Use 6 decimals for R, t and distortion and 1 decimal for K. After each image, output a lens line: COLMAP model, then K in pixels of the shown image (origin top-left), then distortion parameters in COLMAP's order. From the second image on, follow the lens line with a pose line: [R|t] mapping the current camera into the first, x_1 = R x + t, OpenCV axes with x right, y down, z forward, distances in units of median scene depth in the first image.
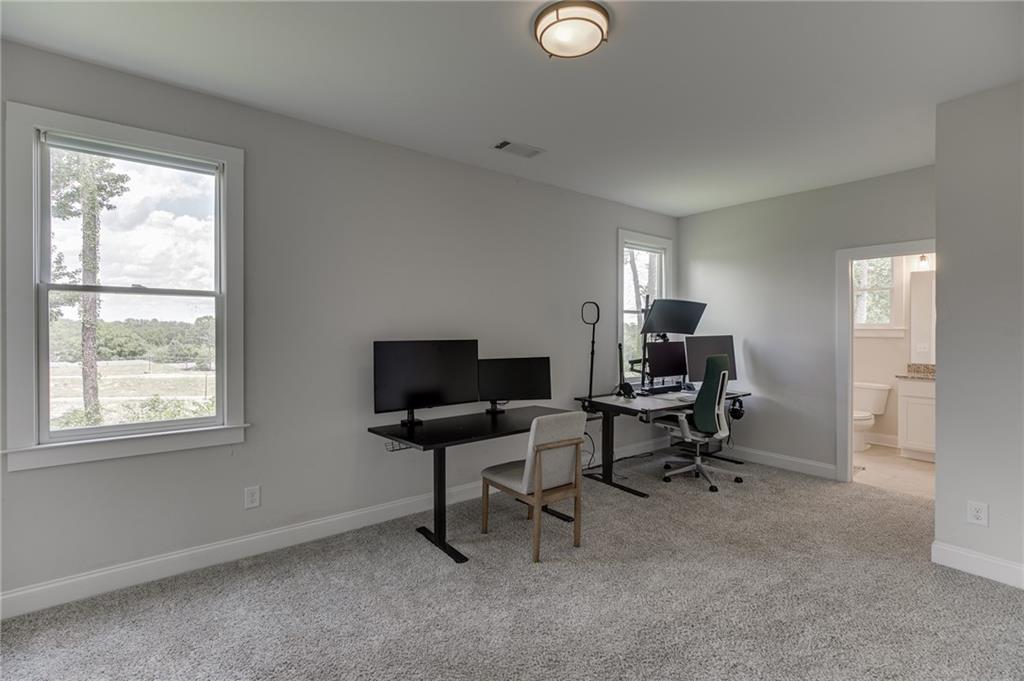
lens RADIAL K [[462.2, 0, 510.4], [0, 462.2, 333.0], [0, 0, 1]] dist [-0.016725, 0.007301]
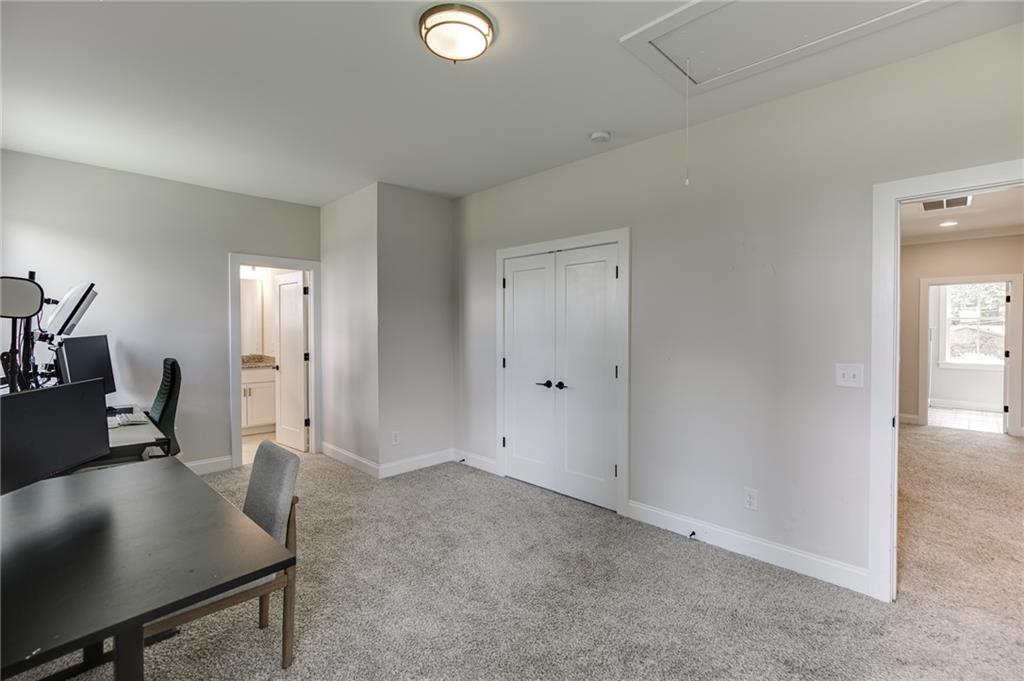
lens RADIAL K [[462.2, 0, 510.4], [0, 462.2, 333.0], [0, 0, 1]] dist [-0.016725, 0.007301]
pose [[-0.134559, -0.010638, 0.990848, -0.496592], [0.001317, 0.999940, 0.010914, -0.008515], [-0.990905, 0.002774, -0.134537, 0.562530]]
